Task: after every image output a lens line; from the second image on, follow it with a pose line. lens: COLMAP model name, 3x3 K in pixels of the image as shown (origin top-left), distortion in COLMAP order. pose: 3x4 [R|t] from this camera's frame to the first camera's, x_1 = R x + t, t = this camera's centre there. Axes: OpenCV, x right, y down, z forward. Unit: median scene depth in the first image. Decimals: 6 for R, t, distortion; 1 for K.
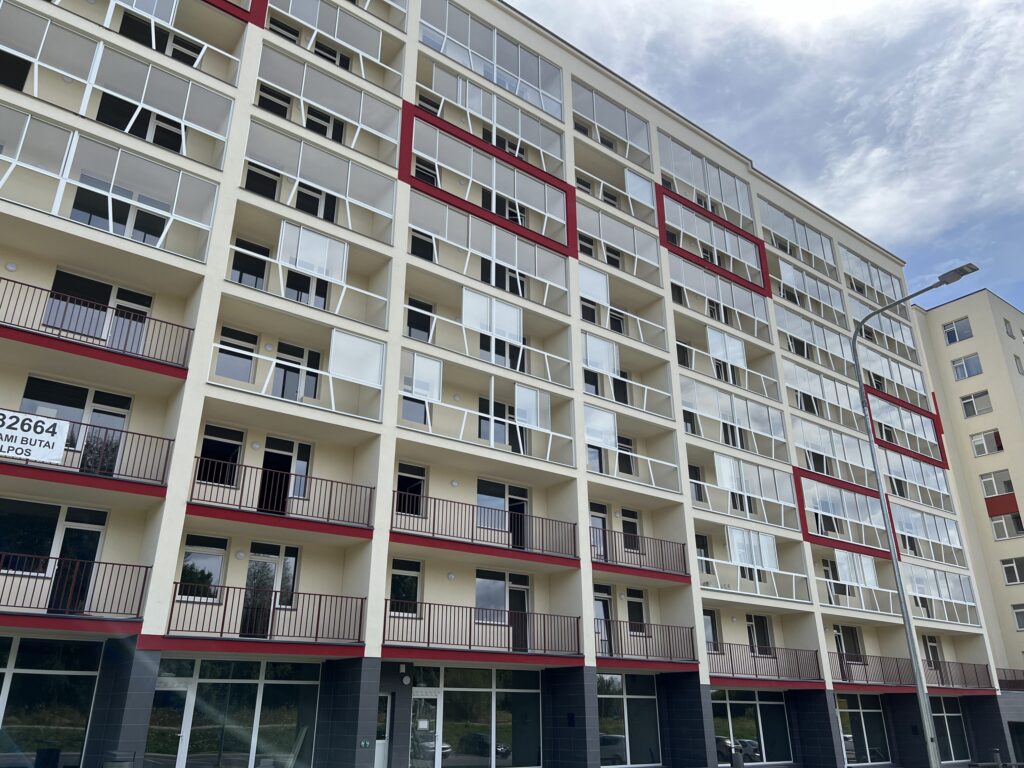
lens RADIAL K [[768.5, 0, 508.7], [0, 768.5, 385.5], [0, 0, 1]] dist [0.047841, -0.048037]
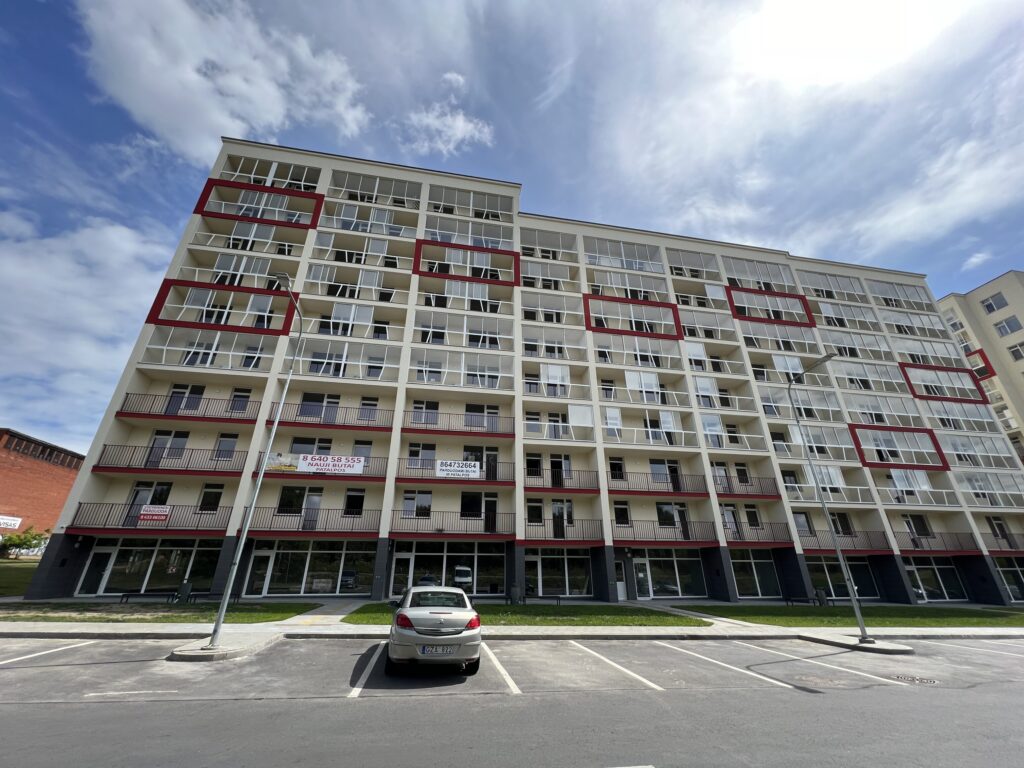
lens RADIAL K [[414.4, 0, 509.7], [0, 414.4, 381.5], [0, 0, 1]] dist [-0.003294, -0.000703]
pose [[0.892535, -0.190599, -0.408722, 0.117976], [0.177028, 0.981628, -0.071183, -0.071012], [0.414780, -0.008822, 0.909879, -0.184305]]
